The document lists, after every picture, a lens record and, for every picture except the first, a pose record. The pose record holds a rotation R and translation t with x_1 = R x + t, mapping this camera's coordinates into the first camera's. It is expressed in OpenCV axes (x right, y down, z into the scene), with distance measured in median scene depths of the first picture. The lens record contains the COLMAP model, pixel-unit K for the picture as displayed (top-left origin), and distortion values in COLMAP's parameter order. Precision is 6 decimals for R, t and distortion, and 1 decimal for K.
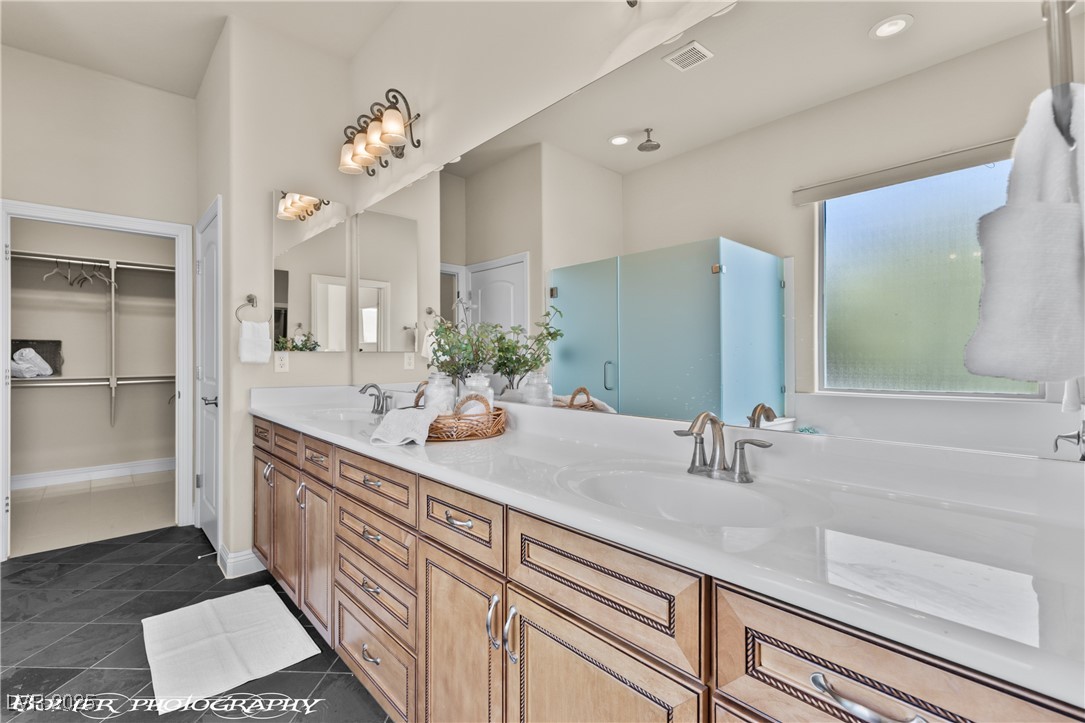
lens RADIAL K [[479.3, 0, 537.6], [0, 479.3, 355.1], [0, 0, 1]] dist [-0.001111, -0.000135]
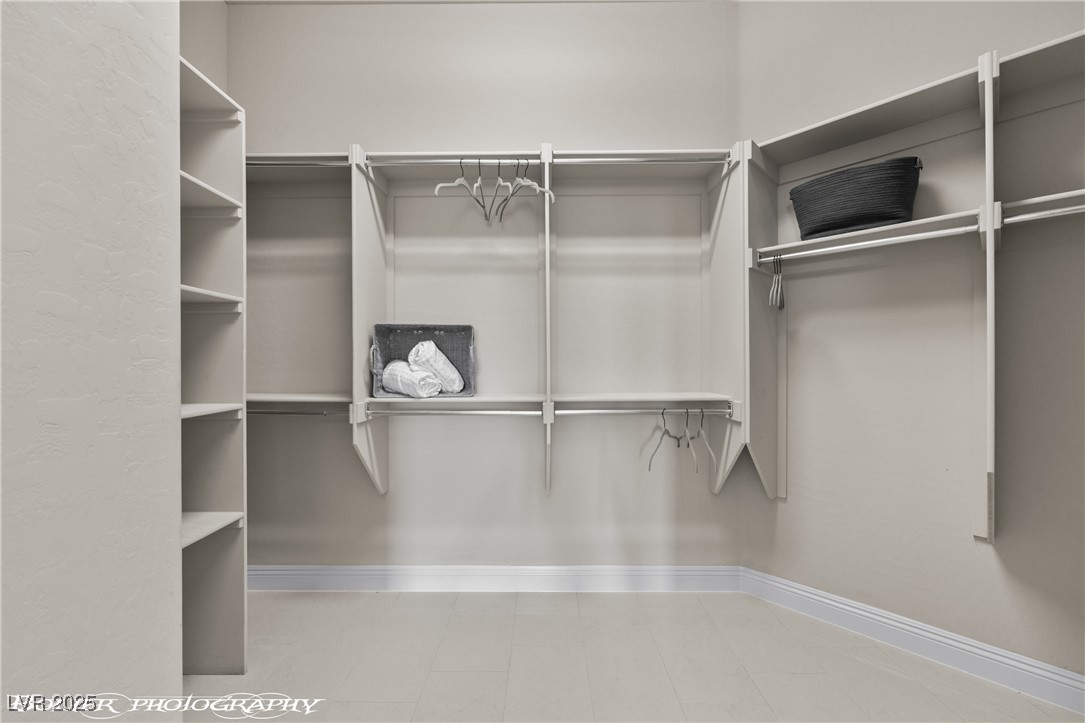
lens RADIAL K [[435.9, 0, 540.9], [0, 435.9, 354.8], [0, 0, 1]] dist [-0.000289, -0.000010]
pose [[0.734488, -0.002964, -0.678616, -0.608468], [0.004114, 0.999992, 0.000084, 0.001287], [0.678610, -0.002854, 0.734494, 0.689057]]
